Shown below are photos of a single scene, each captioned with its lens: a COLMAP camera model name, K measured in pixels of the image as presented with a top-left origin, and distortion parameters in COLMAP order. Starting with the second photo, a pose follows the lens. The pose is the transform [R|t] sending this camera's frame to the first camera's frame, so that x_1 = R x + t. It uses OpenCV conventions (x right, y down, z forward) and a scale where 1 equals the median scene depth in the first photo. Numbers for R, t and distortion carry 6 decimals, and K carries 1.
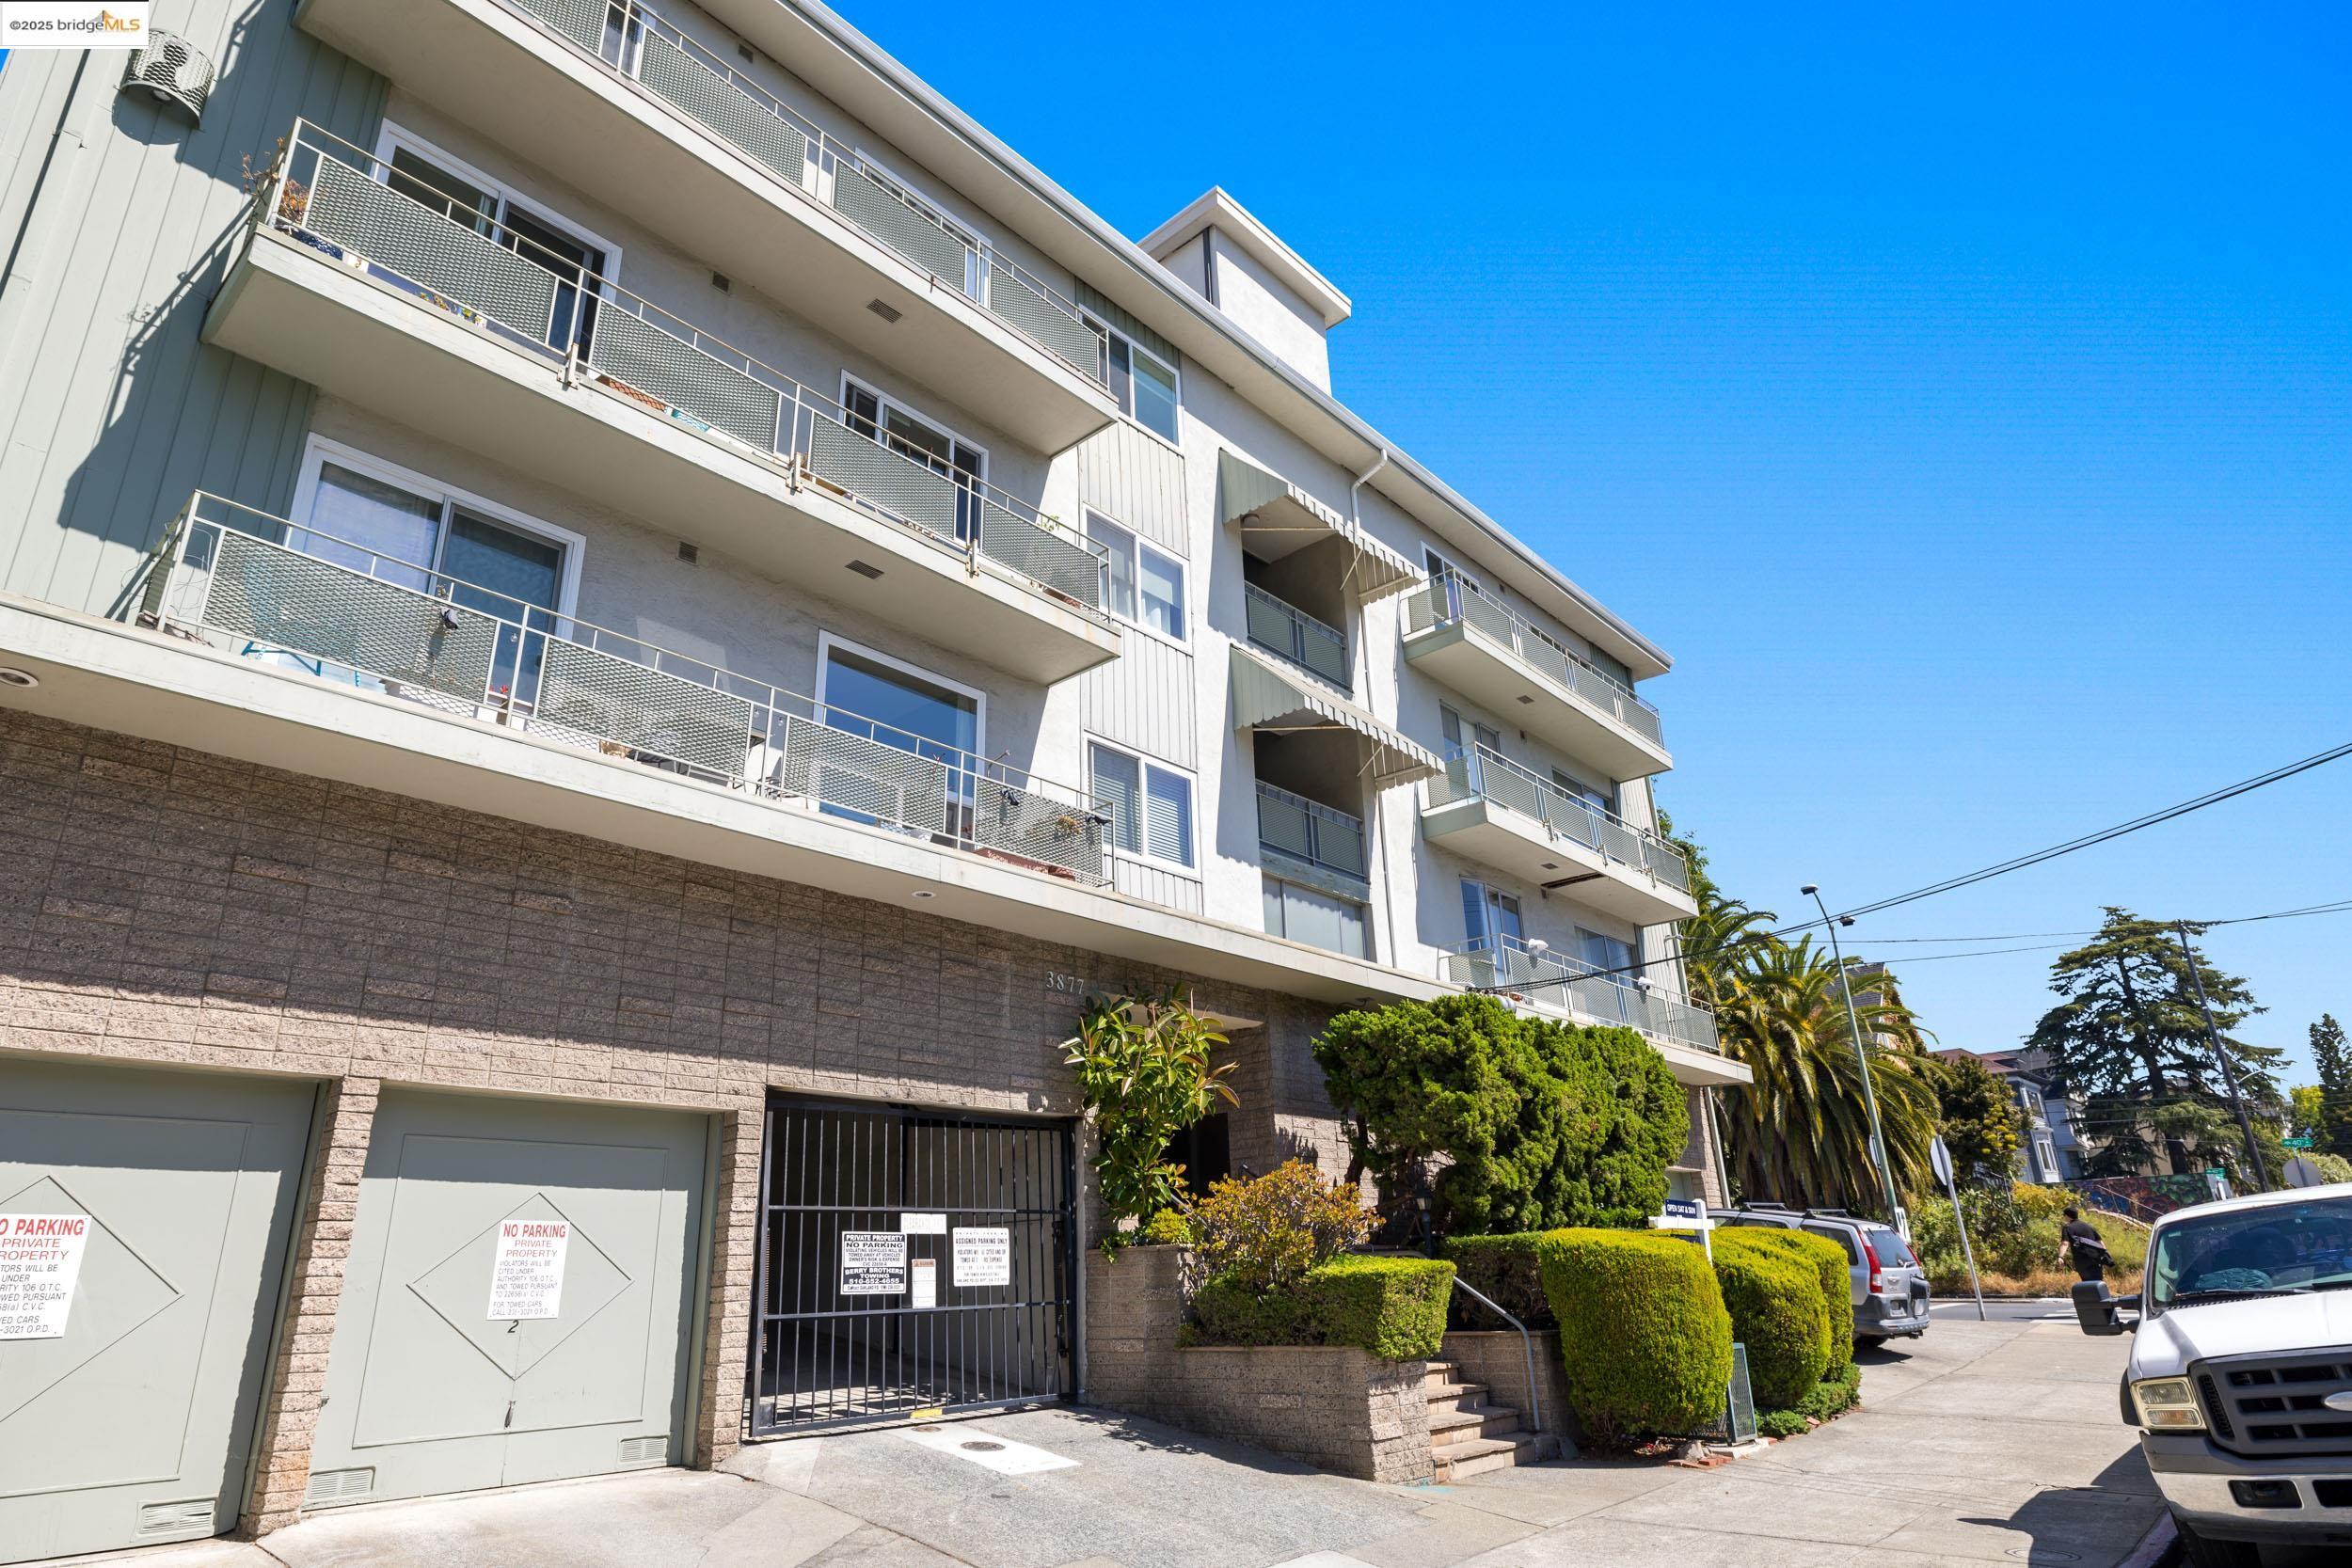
lens RADIAL K [[1314.8, 0, 1174.9], [0, 1314.8, 800.6], [0, 0, 1]] dist [-0.003956, 0.001016]
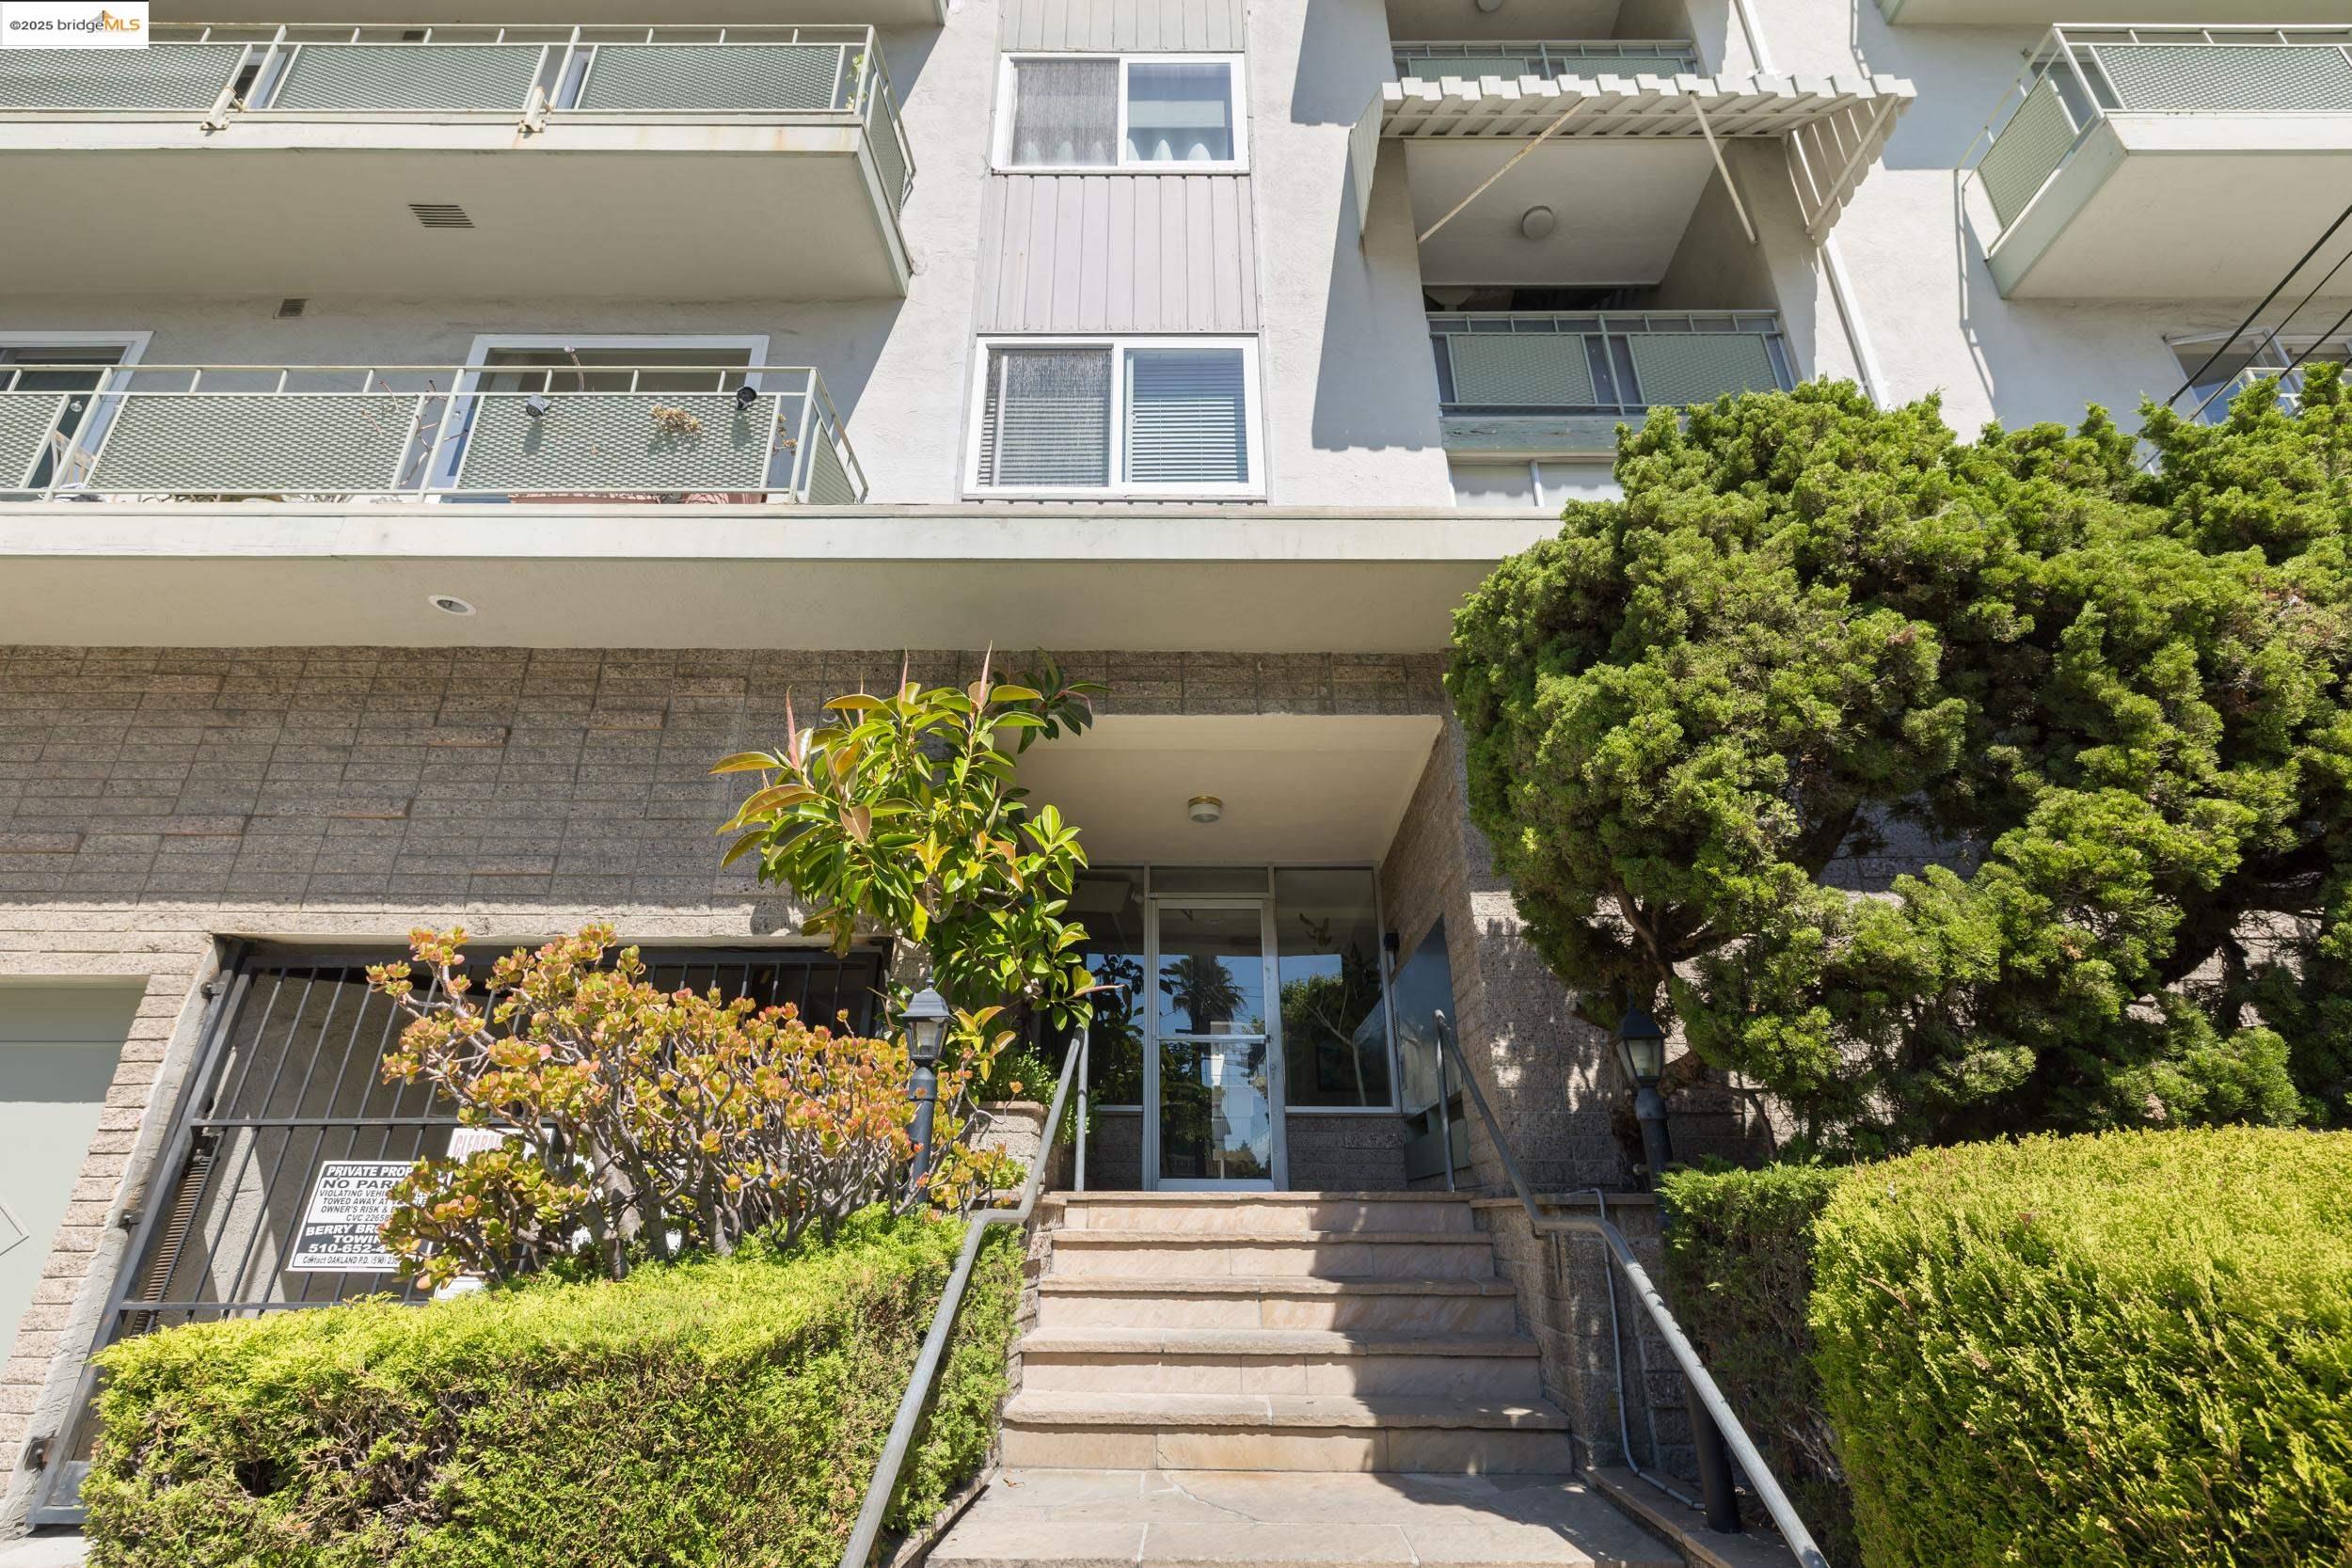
lens RADIAL K [[1056.6, 0, 1161.0], [0, 1056.6, 769.9], [0, 0, 1]] dist [0.004674, -0.000537]
pose [[0.667072, -0.259337, -0.698397, 0.333318], [0.235828, 0.962754, -0.132251, 0.270472], [0.706682, -0.076480, 0.703385, 0.822352]]
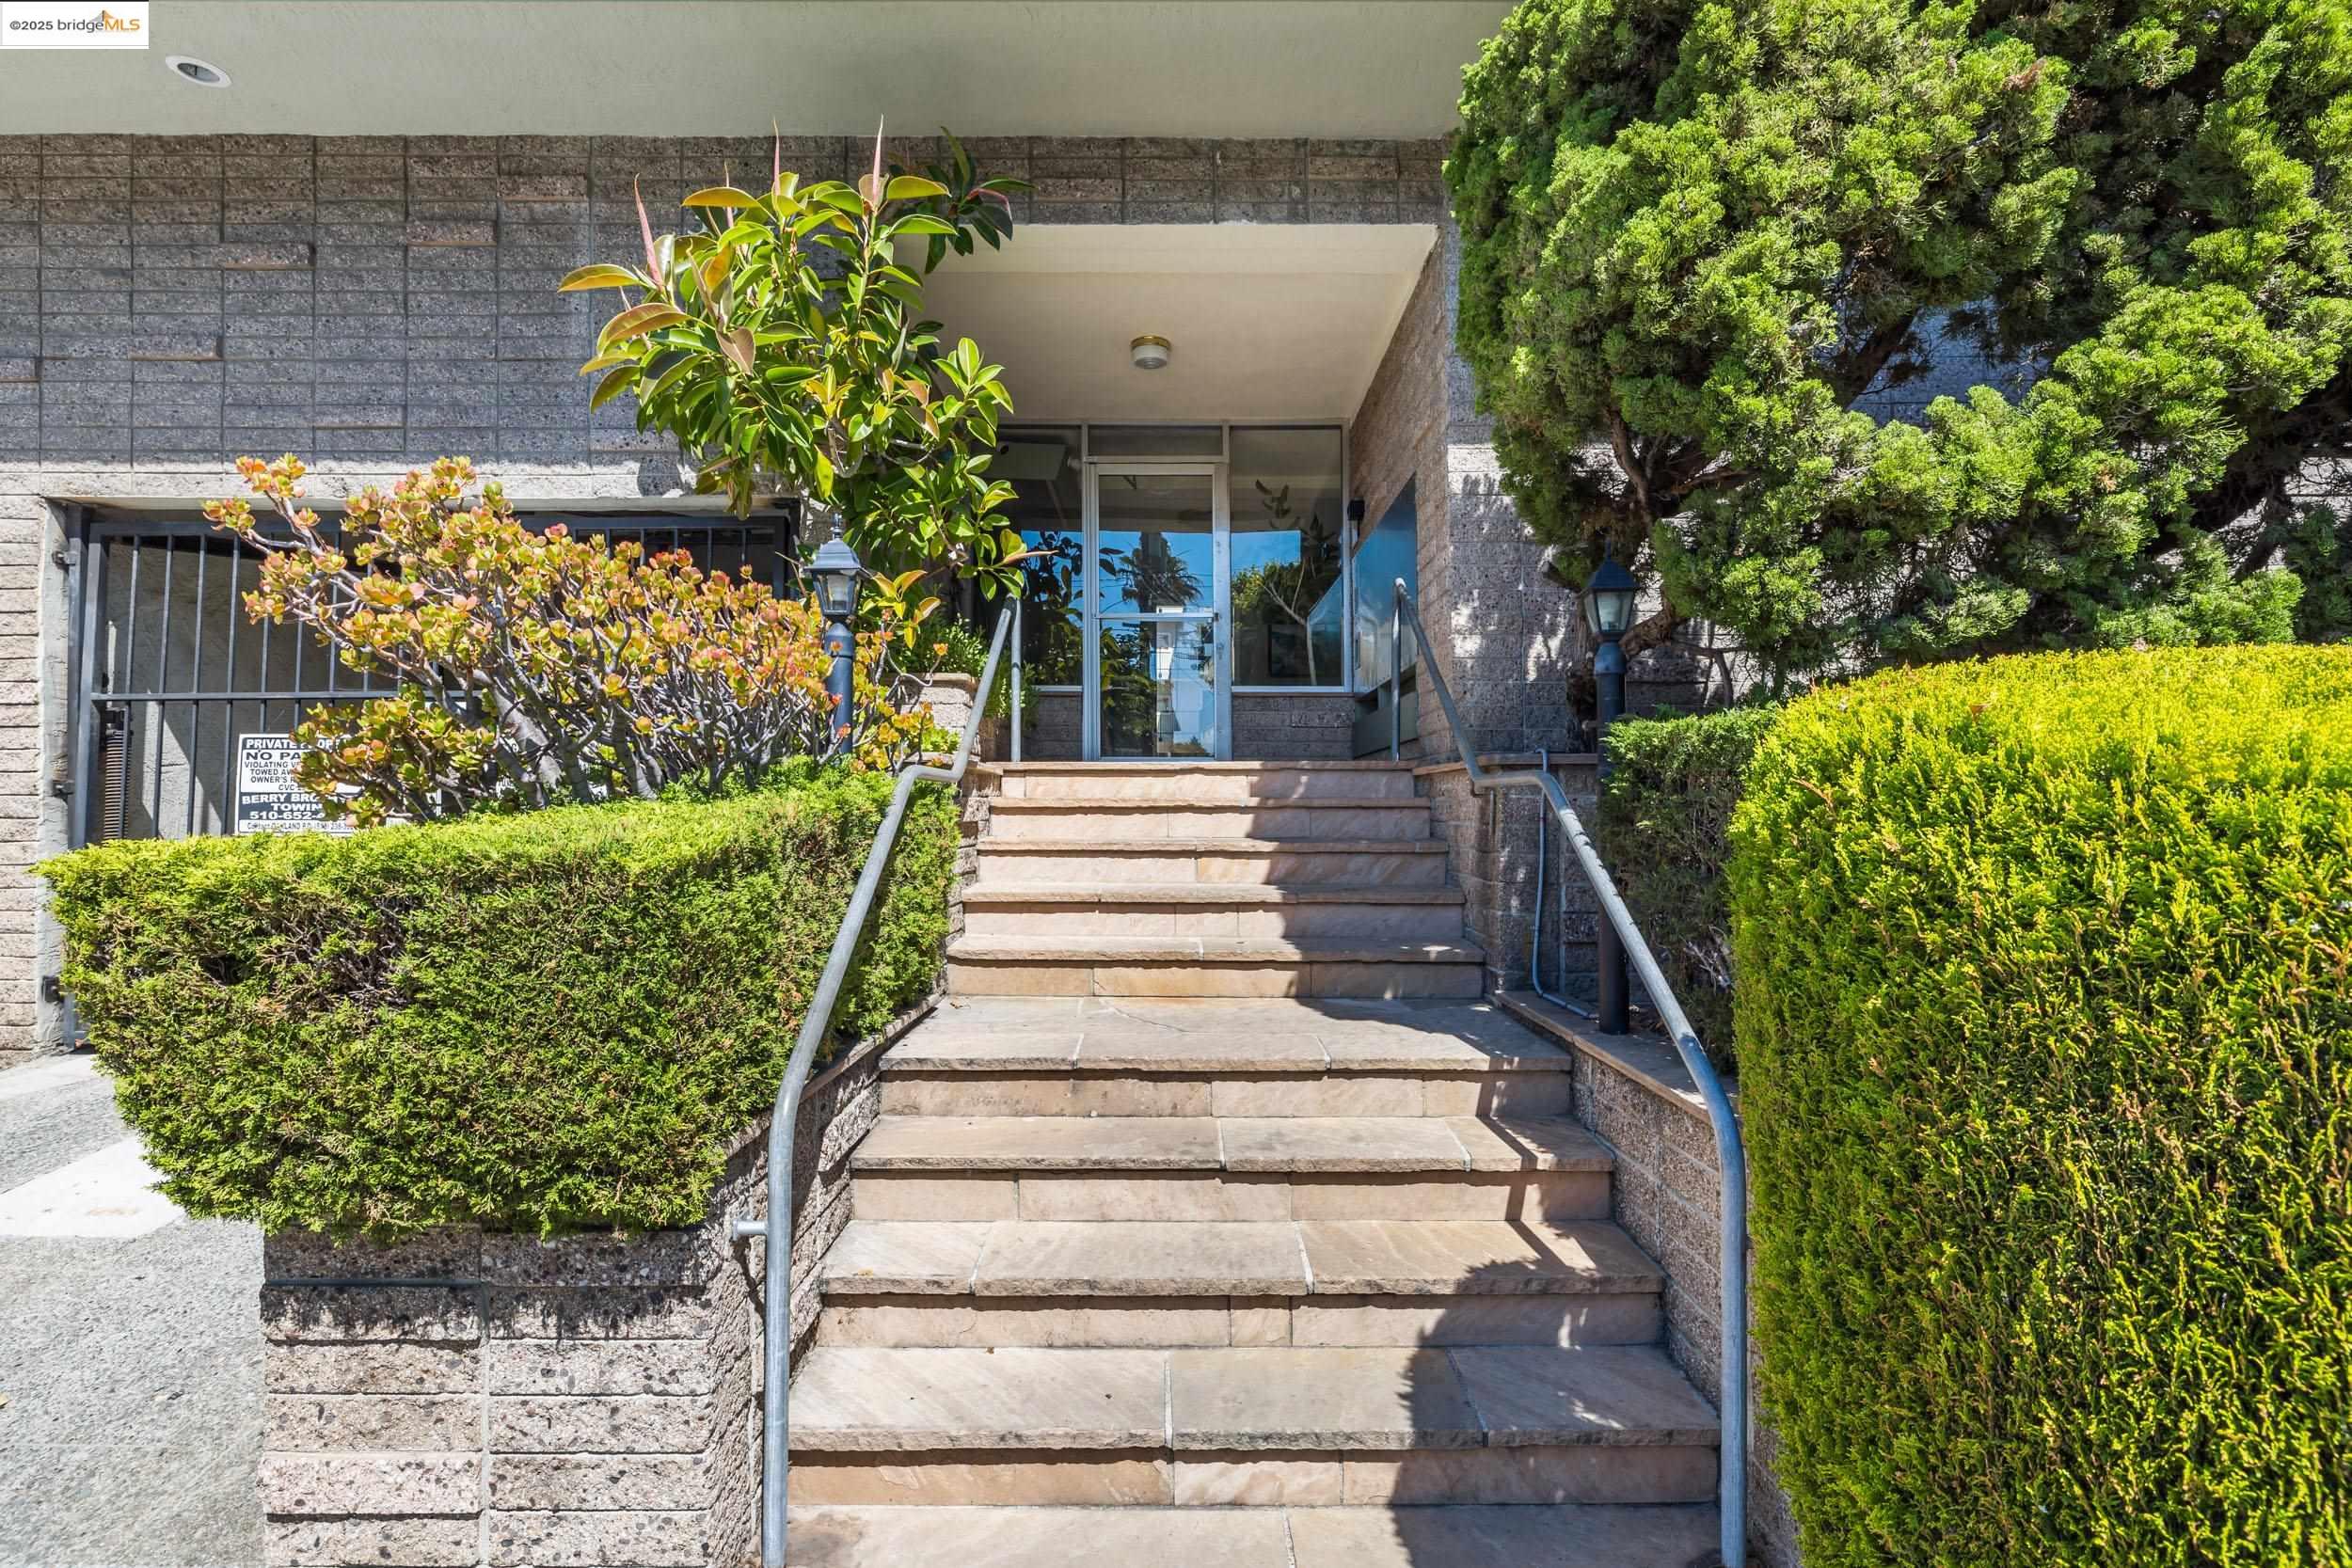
lens RADIAL K [[1145.8, 0, 1108.9], [0, 1145.8, 796.5], [0, 0, 1]] dist [-0.005377, 0.002183]
pose [[0.667992, 0.023734, -0.743790, 0.331397], [0.238896, 0.939750, 0.244537, 0.280825], [0.704781, -0.341037, 0.622076, 0.825349]]
